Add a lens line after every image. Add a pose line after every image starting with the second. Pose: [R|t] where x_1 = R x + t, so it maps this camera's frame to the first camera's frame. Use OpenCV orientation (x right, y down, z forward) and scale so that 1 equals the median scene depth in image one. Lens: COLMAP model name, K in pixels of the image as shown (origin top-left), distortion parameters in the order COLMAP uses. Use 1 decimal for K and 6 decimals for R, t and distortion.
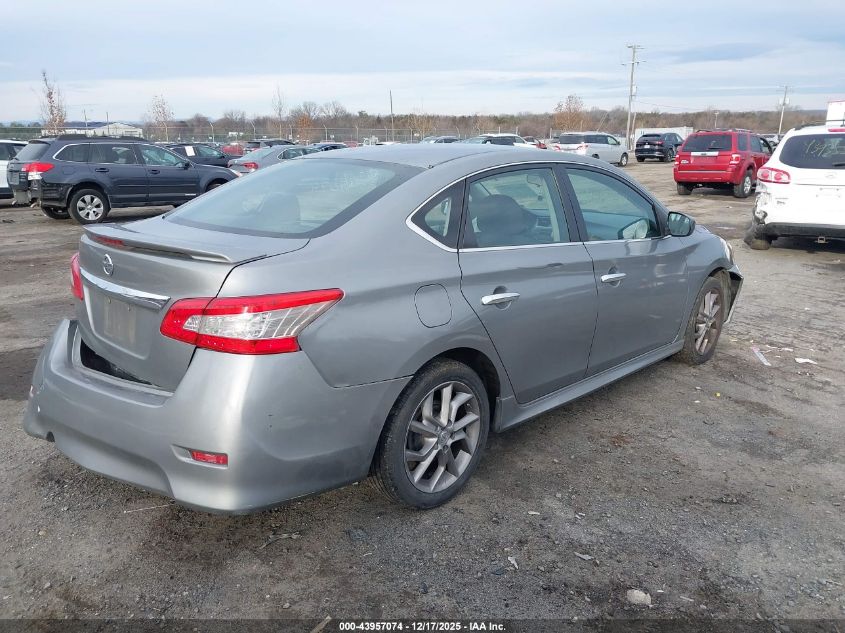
lens RADIAL K [[666.1, 0, 424.9], [0, 666.1, 313.2], [0, 0, 1]] dist [0.009469, -0.004484]
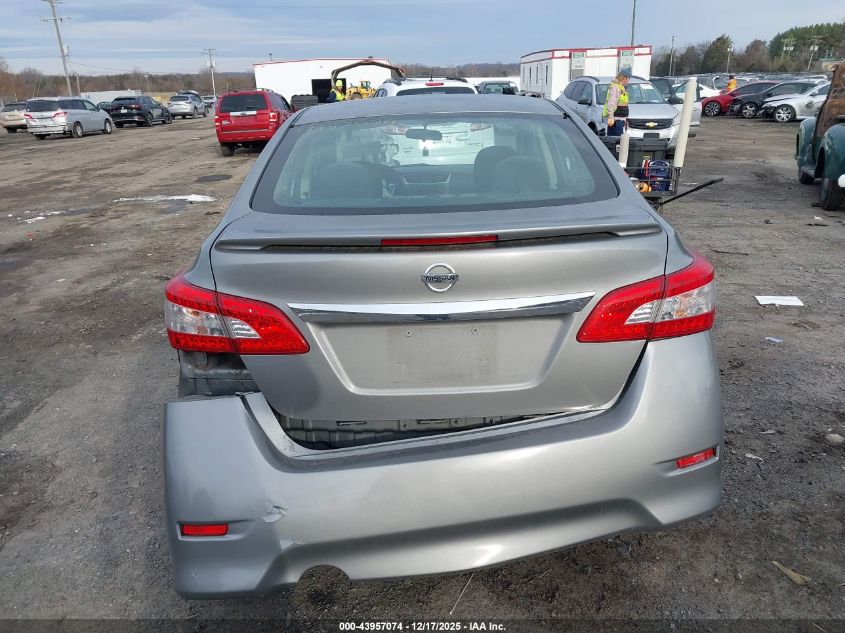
lens RADIAL K [[666.1, 0, 418.5], [0, 666.1, 319.3], [0, 0, 1]] dist [0.009469, -0.004484]
pose [[0.717193, -0.246254, 0.651915, -0.123539], [0.207832, 0.968495, 0.137195, -0.016752], [-0.665161, 0.037094, 0.745778, 0.066675]]
